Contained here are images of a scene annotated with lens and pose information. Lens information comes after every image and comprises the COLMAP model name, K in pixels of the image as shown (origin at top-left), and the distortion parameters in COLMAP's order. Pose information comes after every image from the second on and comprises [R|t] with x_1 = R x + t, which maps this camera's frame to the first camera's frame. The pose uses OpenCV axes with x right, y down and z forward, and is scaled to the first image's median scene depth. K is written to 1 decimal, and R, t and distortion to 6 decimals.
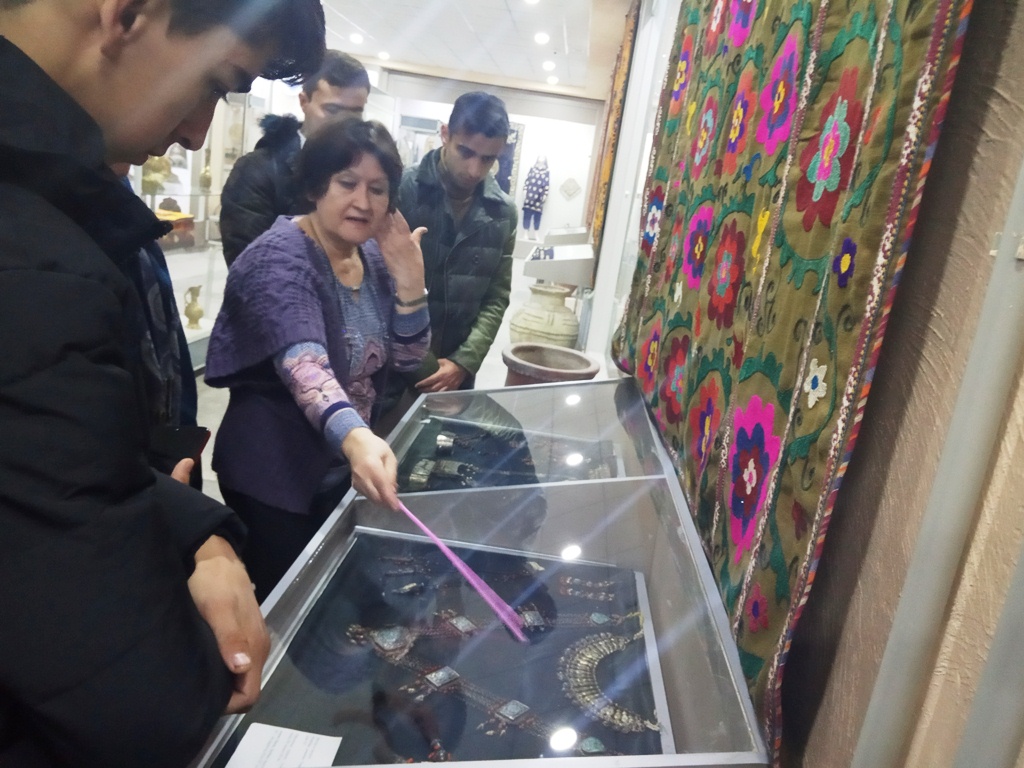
lens RADIAL K [[816.9, 0, 512.0], [0, 816.9, 384.0], [0, 0, 1]] dist [0.007672, -0.010129]
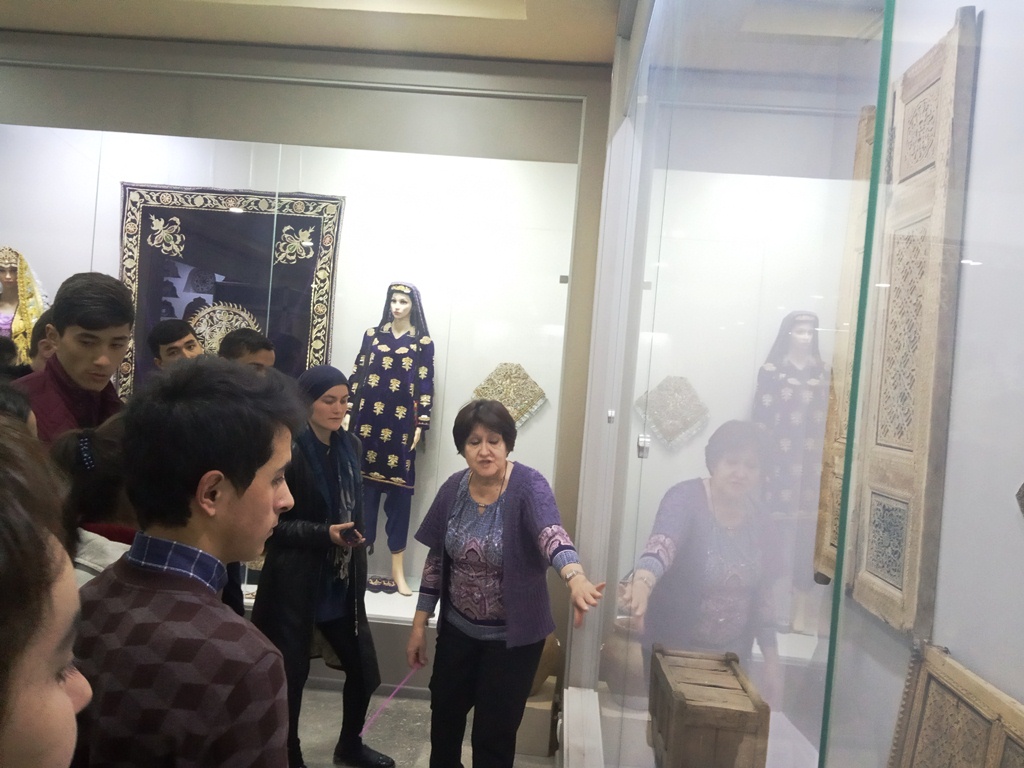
lens RADIAL K [[816.9, 0, 512.0], [0, 816.9, 384.0], [0, 0, 1]] dist [0.007672, -0.010129]
pose [[0.997929, -0.060120, 0.022857, 0.066956], [0.063730, 0.972199, -0.225315, -0.180630], [-0.008676, 0.226305, 0.974018, 0.724159]]
